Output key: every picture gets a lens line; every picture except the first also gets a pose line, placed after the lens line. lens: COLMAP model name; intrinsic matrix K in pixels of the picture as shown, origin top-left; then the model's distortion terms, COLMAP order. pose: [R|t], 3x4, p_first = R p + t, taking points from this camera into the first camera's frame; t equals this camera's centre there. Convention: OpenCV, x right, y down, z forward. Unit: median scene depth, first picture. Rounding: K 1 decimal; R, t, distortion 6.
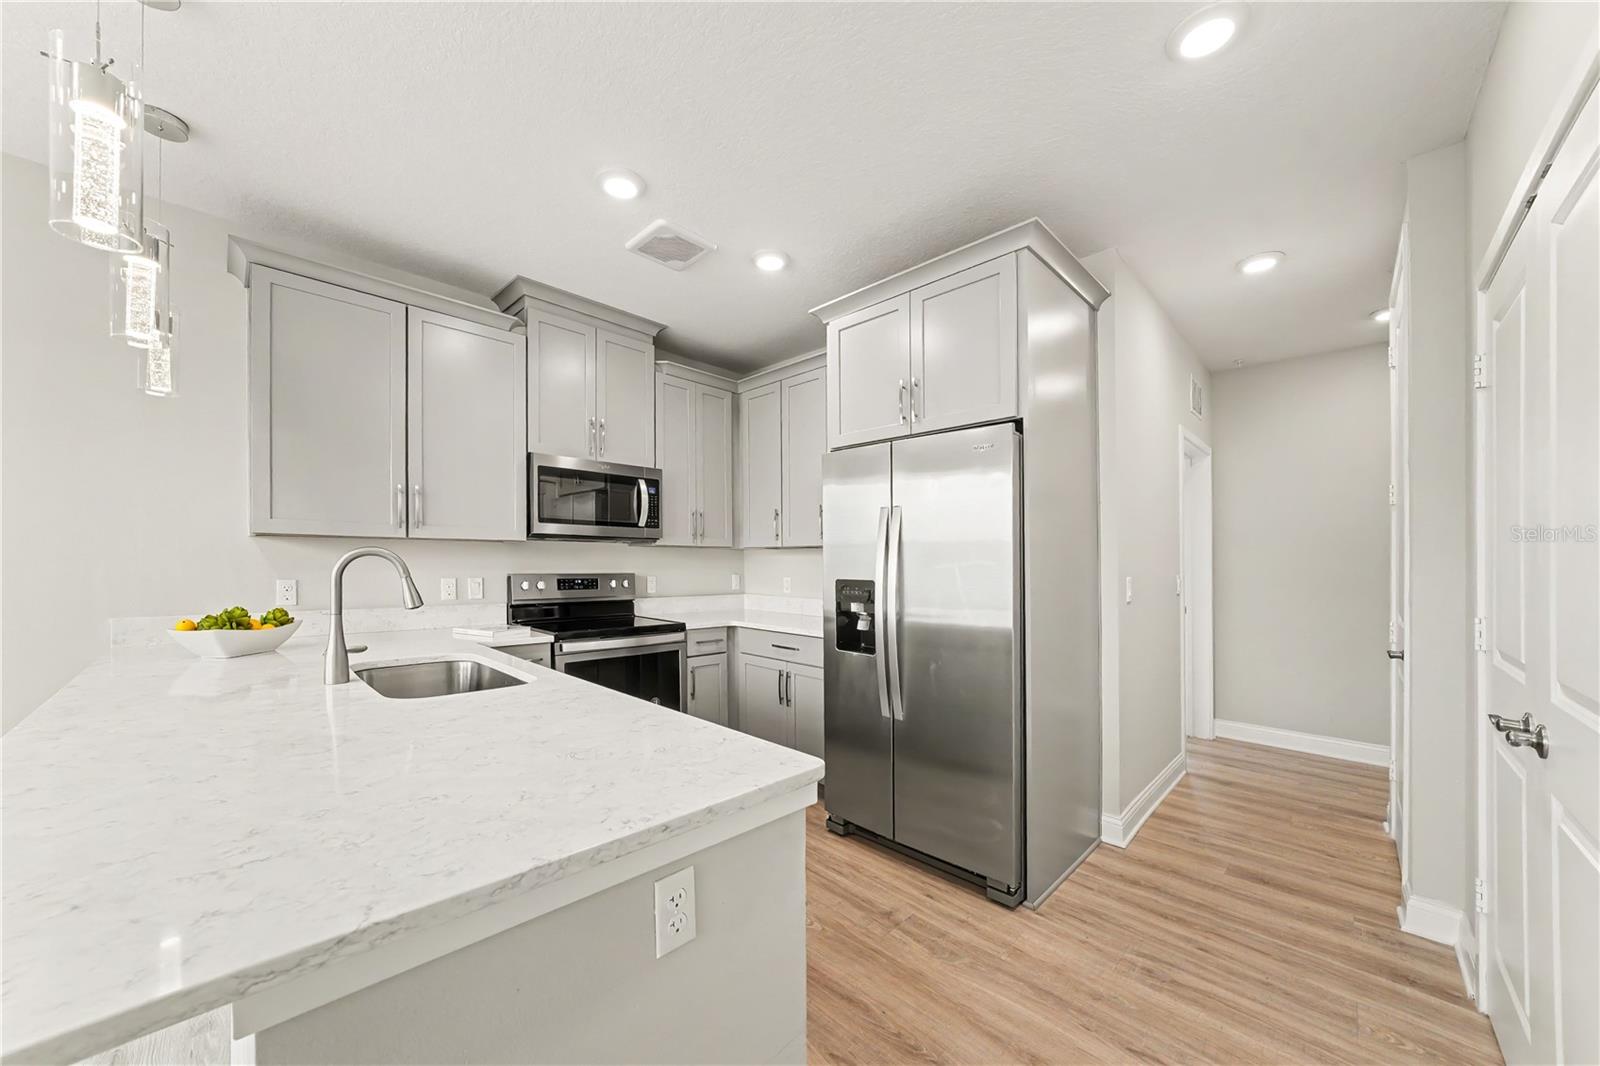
lens RADIAL K [[582.2, 0, 784.0], [0, 582.2, 573.1], [0, 0, 1]] dist [-0.019030, 0.000170]
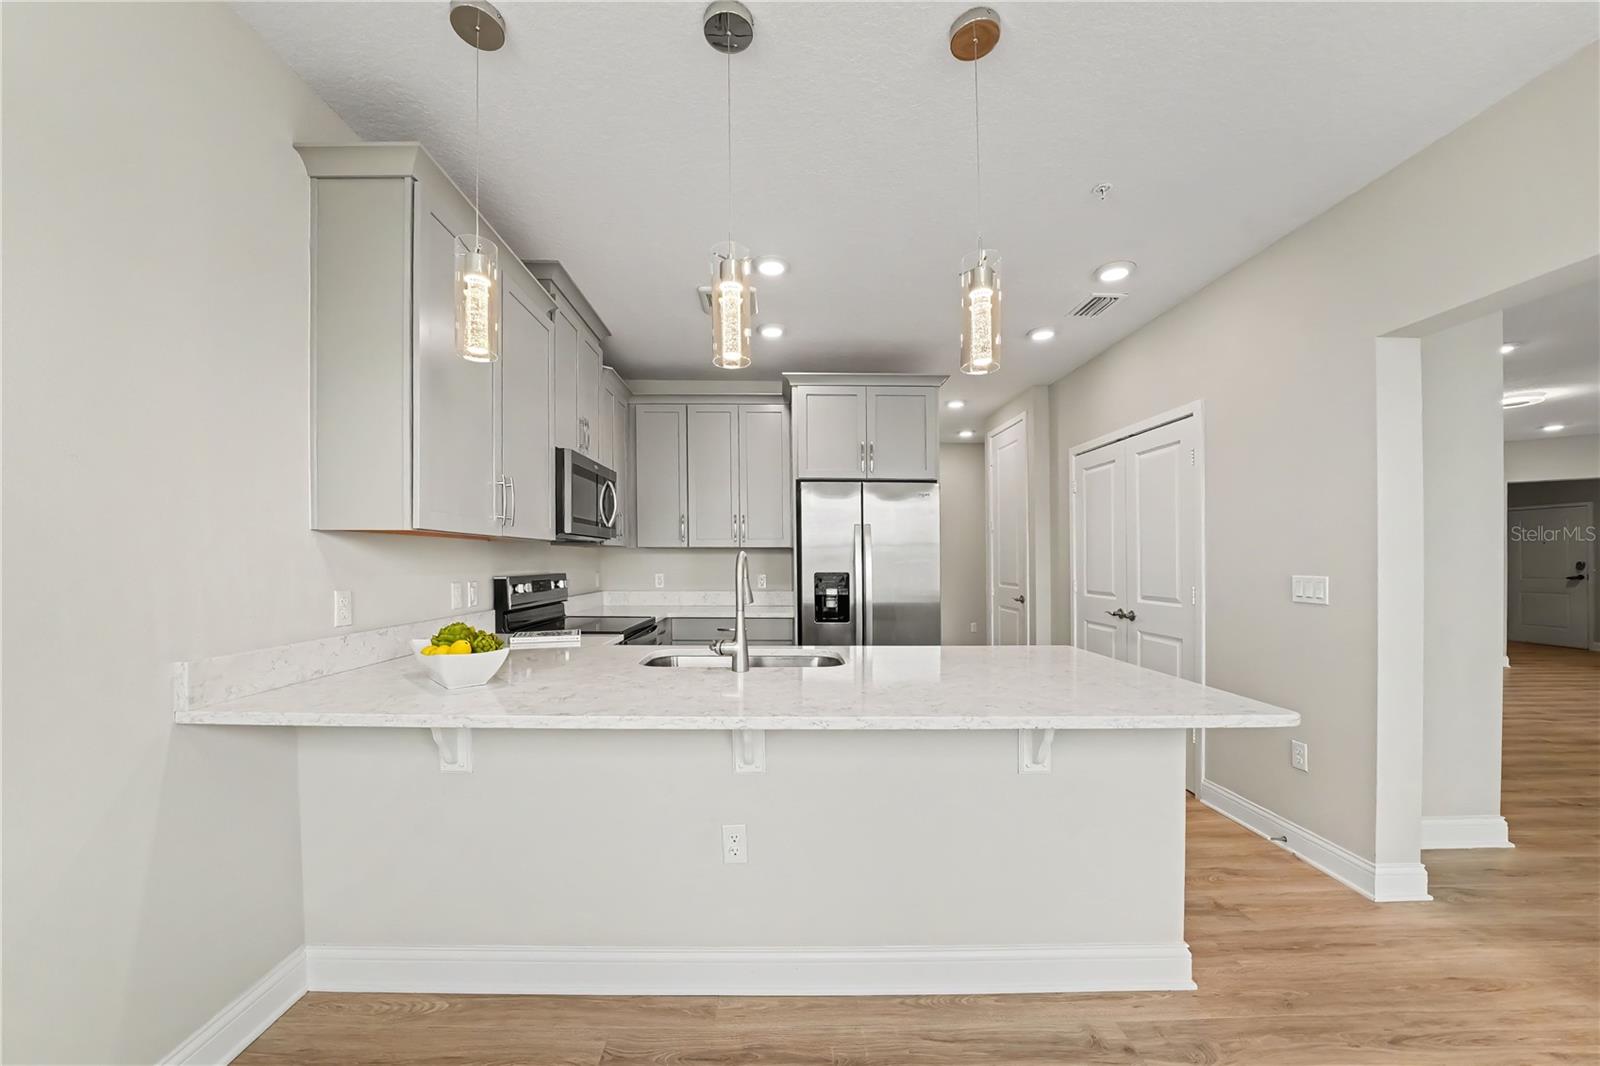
lens RADIAL K [[566.1, 0, 794.8], [0, 566.1, 566.7], [0, 0, 1]] dist [-0.019920, 0.001609]
pose [[0.684658, -0.017908, 0.728644, -0.873920], [0.018331, 0.999805, 0.007349, -0.013405], [-0.728634, 0.008325, 0.684853, 0.089460]]
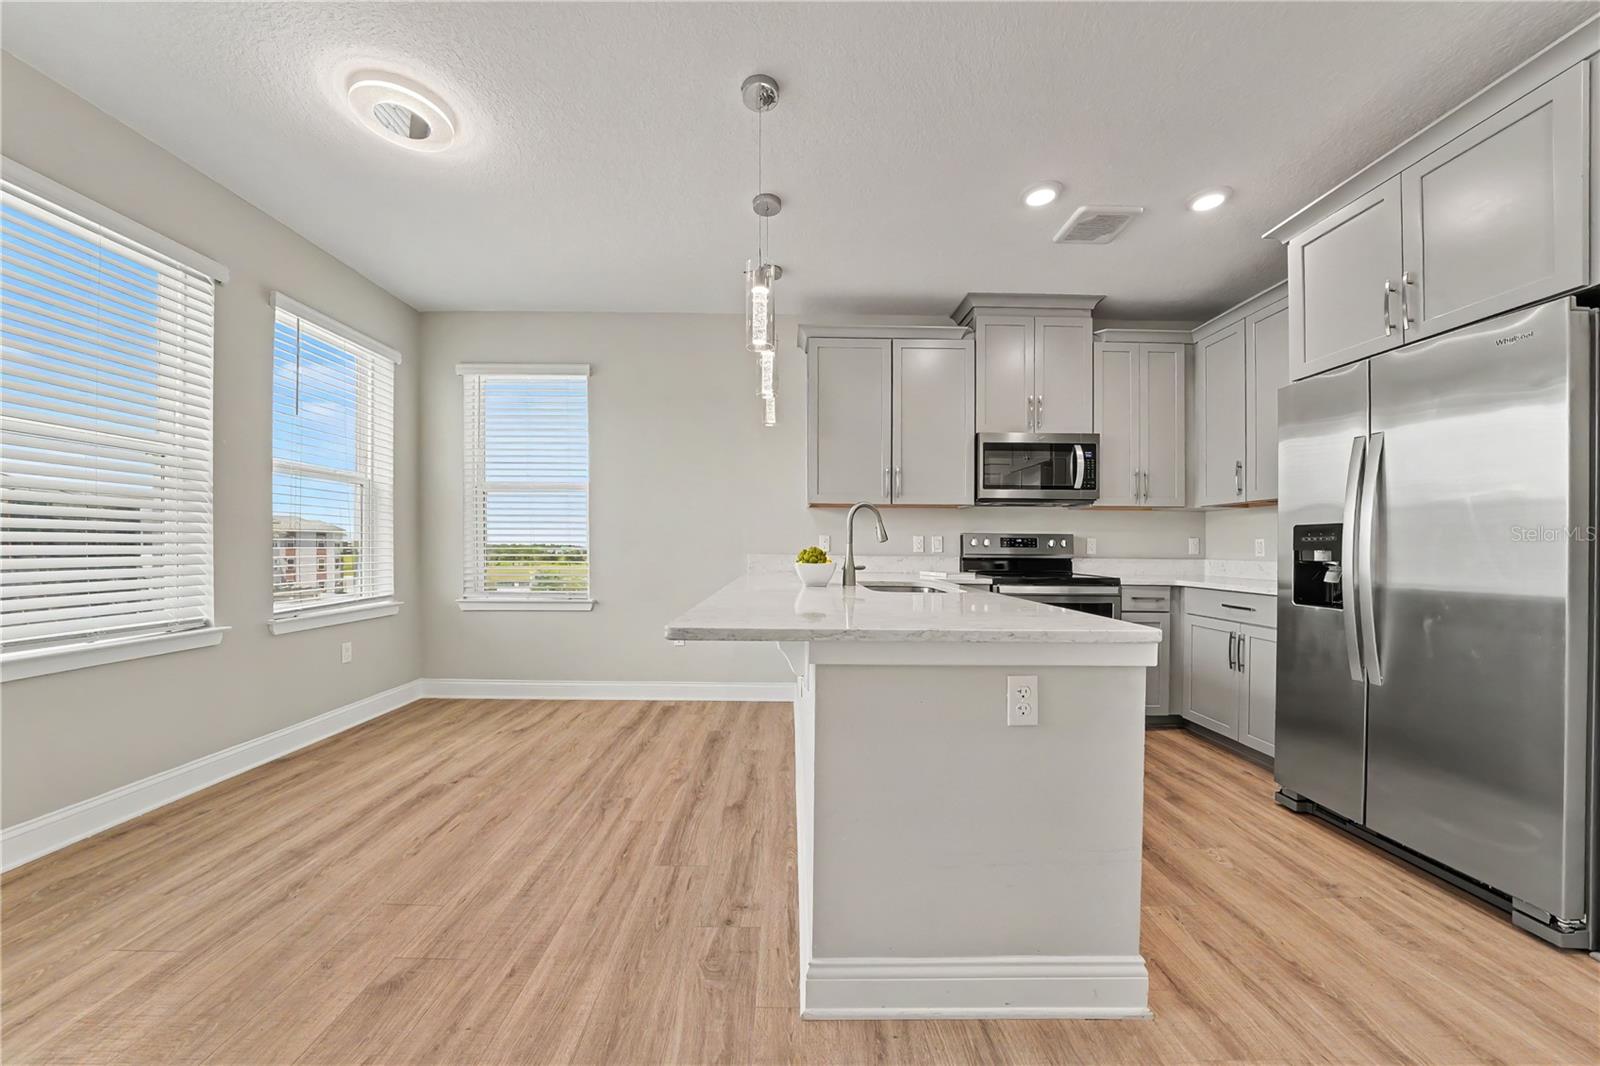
lens RADIAL K [[566.1, 0, 794.8], [0, 566.1, 566.7], [0, 0, 1]] dist [-0.019920, 0.001609]
pose [[0.722334, 0.017674, -0.691319, 0.120421], [-0.010125, 0.999836, 0.014982, 0.064196], [0.691470, -0.003823, 0.722395, -0.145071]]
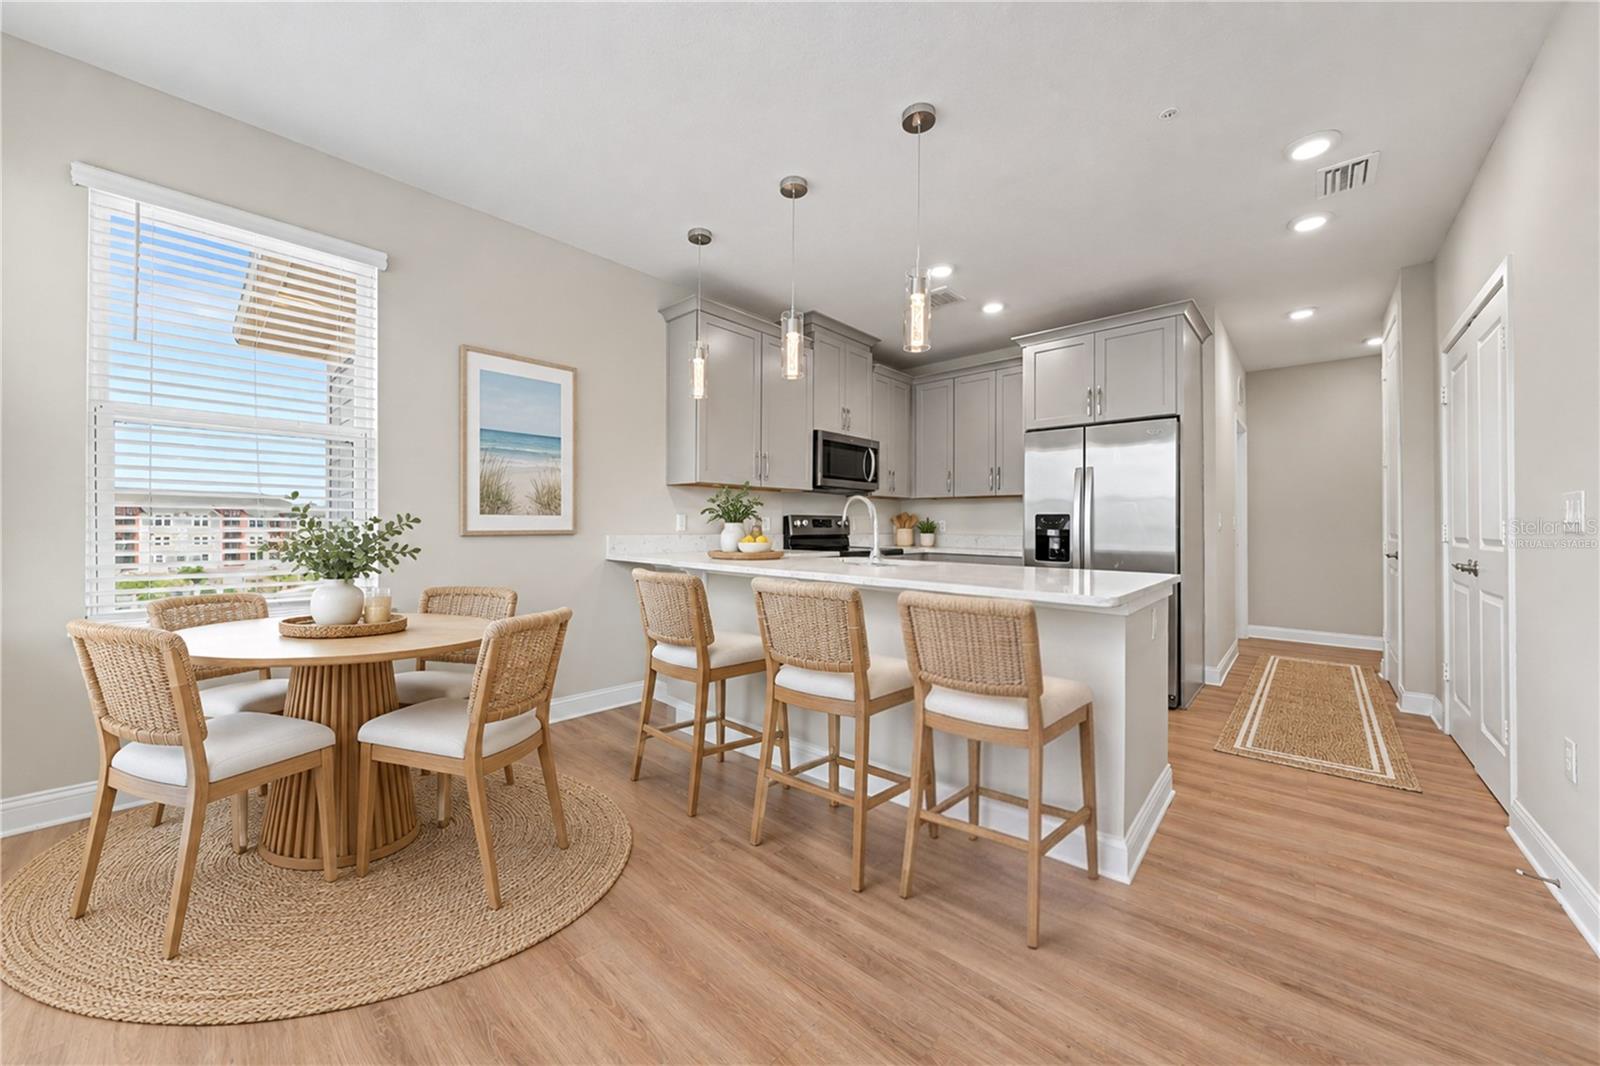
lens RADIAL K [[568.0, 0, 800.0], [0, 568.0, 533.0], [0, 0, 1]] dist [-0.007835, 0.000101]
pose [[0.998876, -0.005365, 0.047100, -0.557568], [0.005717, 0.999957, -0.007355, 0.061228], [-0.047058, 0.007616, 0.998863, -0.429245]]
